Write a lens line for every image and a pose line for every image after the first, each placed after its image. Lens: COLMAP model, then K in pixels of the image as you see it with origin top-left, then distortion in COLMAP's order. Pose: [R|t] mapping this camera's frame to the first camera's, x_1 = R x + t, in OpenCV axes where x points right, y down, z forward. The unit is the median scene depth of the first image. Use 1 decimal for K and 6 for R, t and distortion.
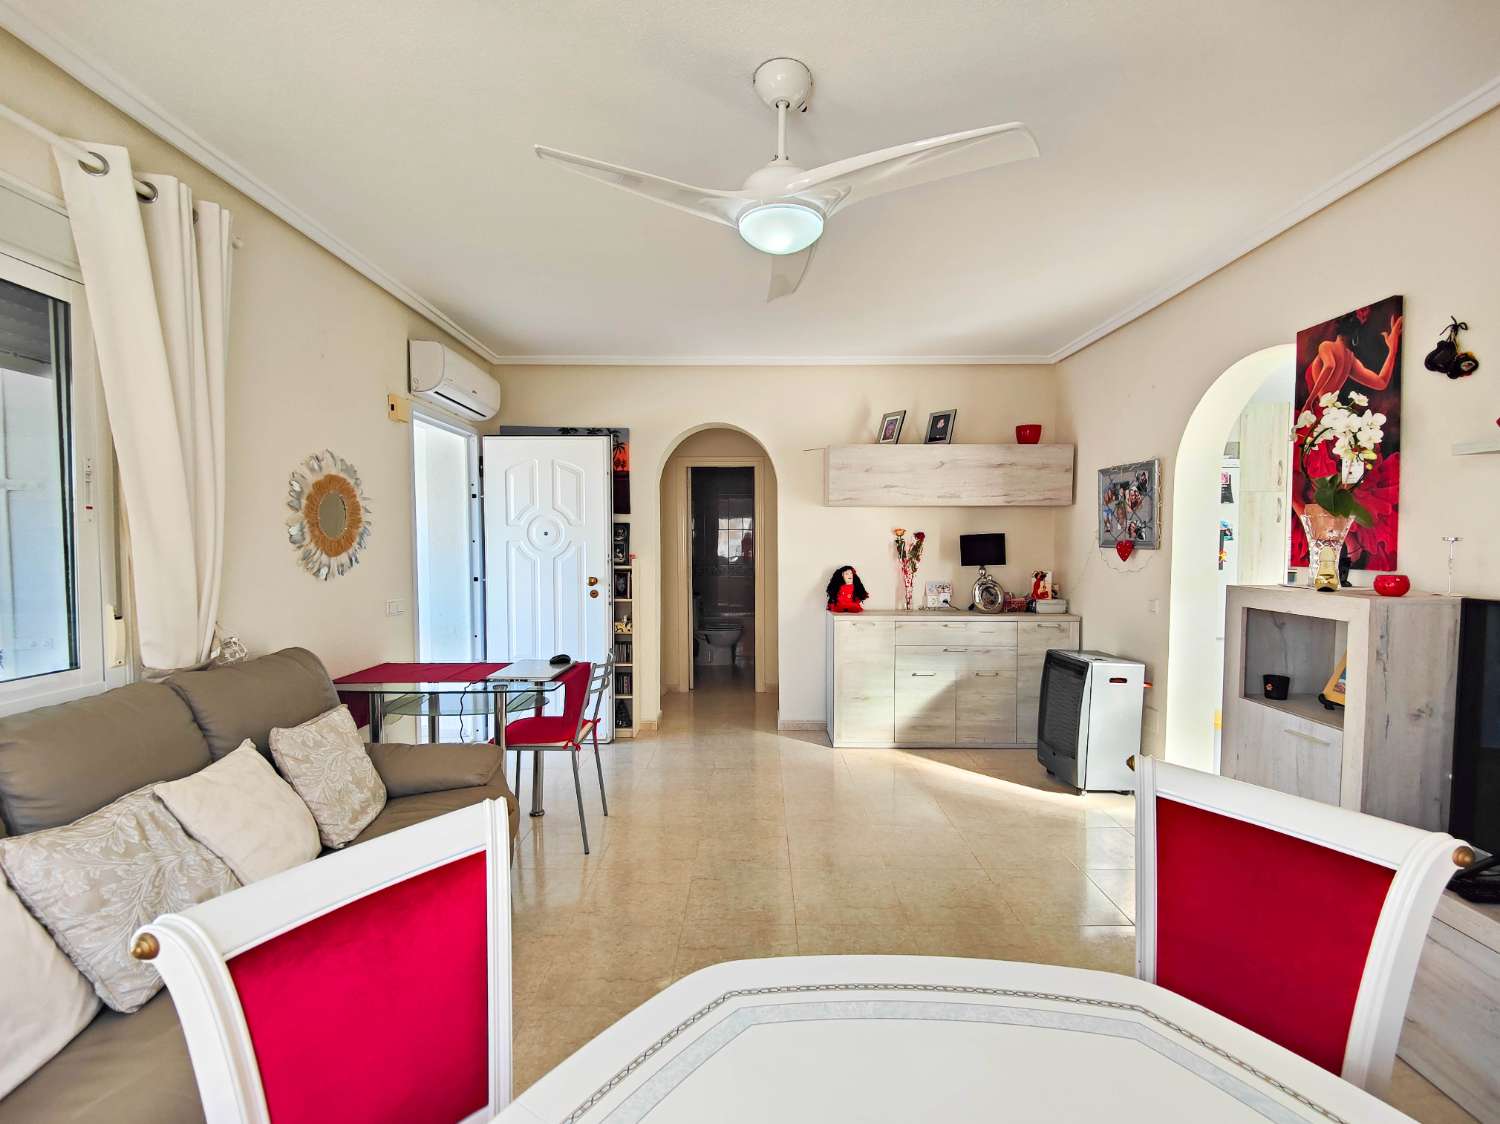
lens RADIAL K [[652.5, 0, 764.6], [0, 652.5, 564.3], [0, 0, 1]] dist [0.026184, -0.020442]
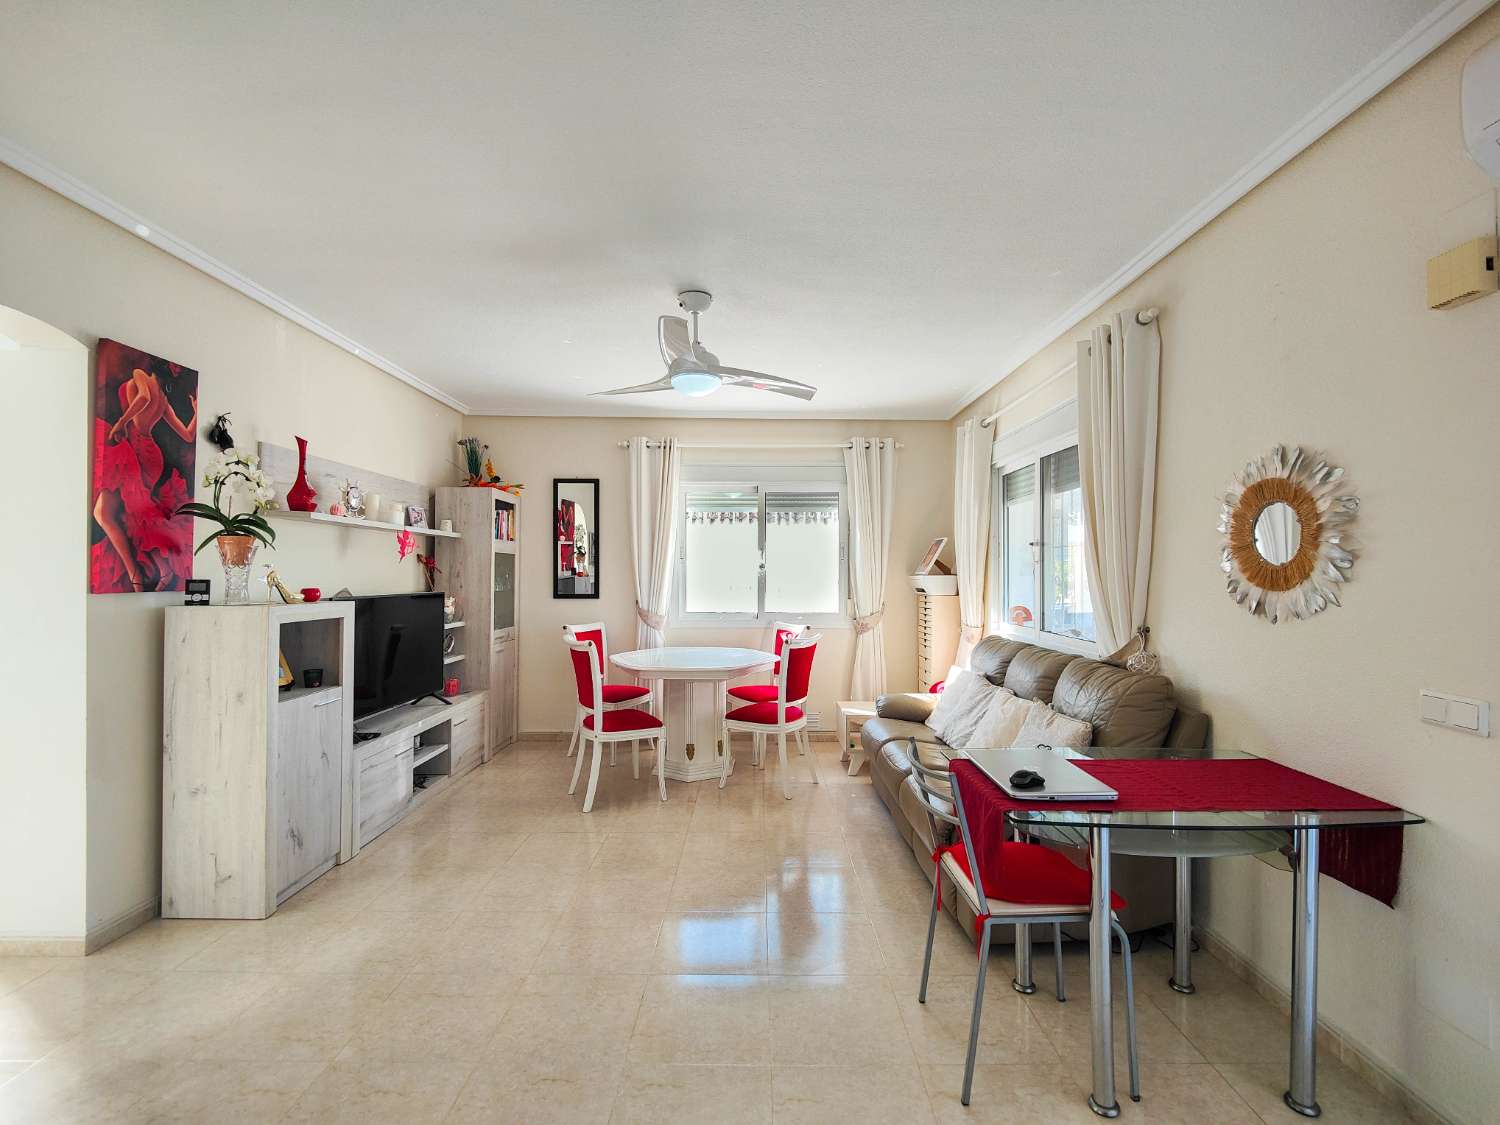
lens RADIAL K [[646.2, 0, 751.9], [0, 646.2, 568.2], [0, 0, 1]] dist [0.023475, -0.019389]
pose [[-0.999938, -0.003510, 0.010602, -0.059452], [-0.003202, 0.999576, 0.028939, -0.036290], [-0.010699, 0.028904, -0.999525, 1.130696]]
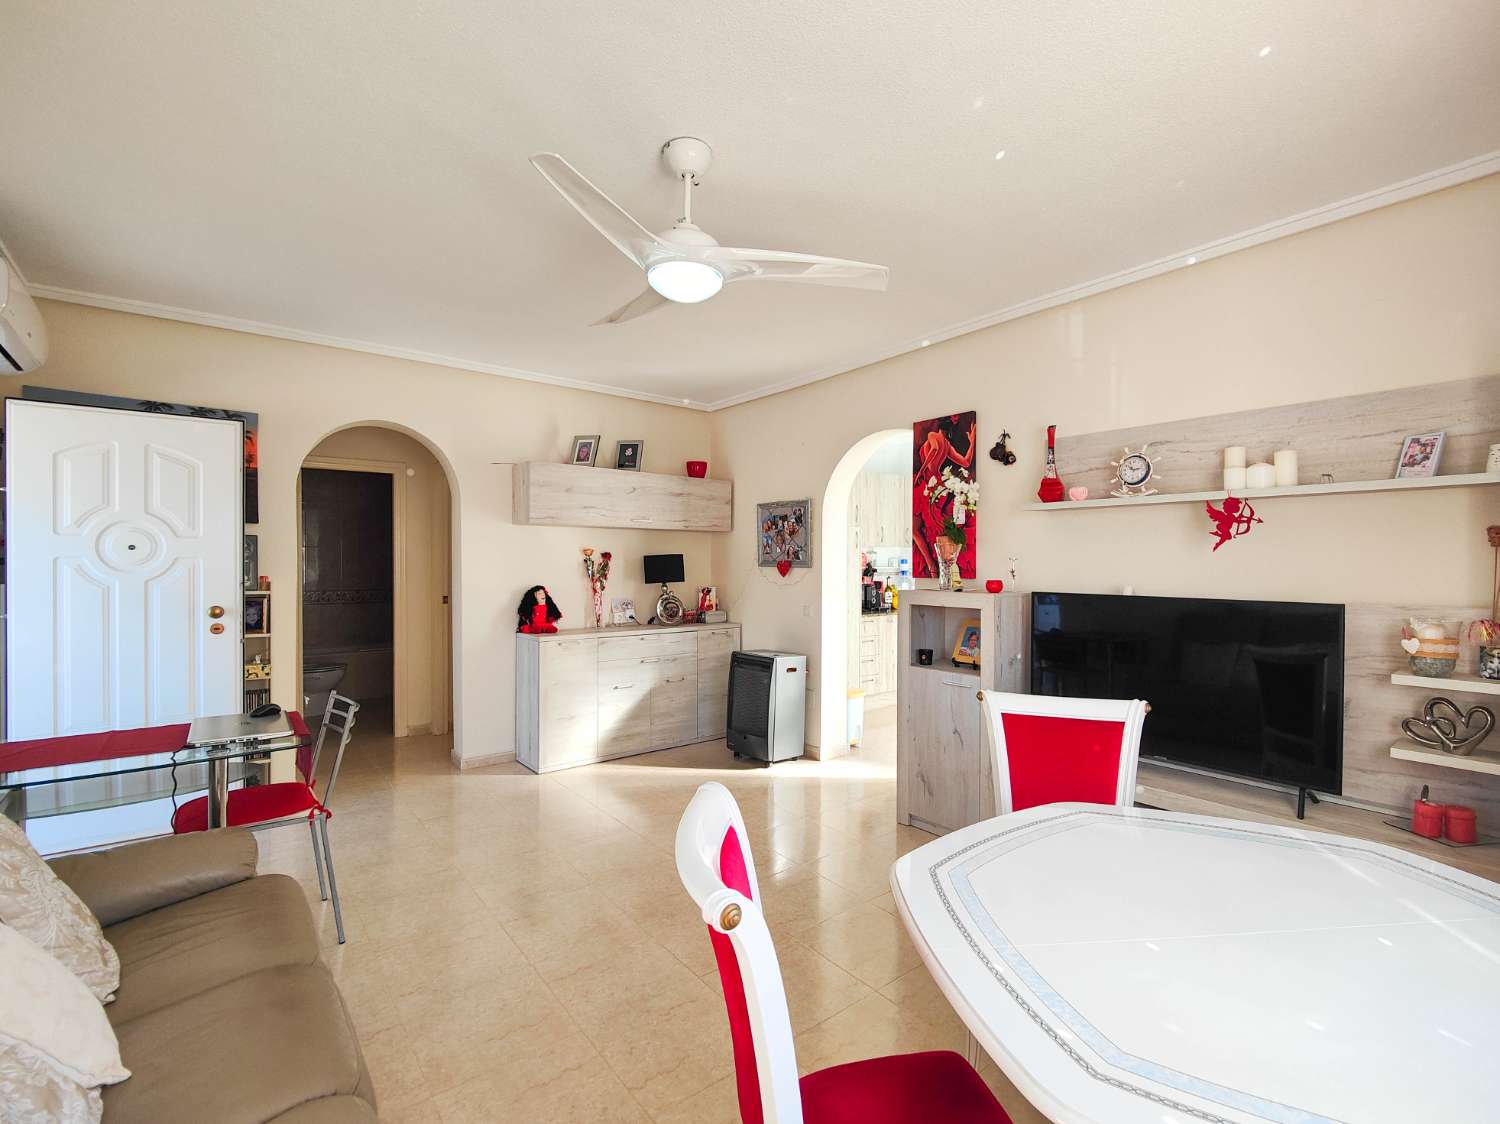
lens RADIAL K [[663.9, 0, 756.8], [0, 663.9, 567.5], [0, 0, 1]] dist [0.027858, -0.021759]
pose [[0.788442, -0.001121, 0.615108, -0.247583], [0.019621, 0.999535, -0.023328, 0.005098], [-0.614796, 0.030461, 0.788098, 0.015140]]
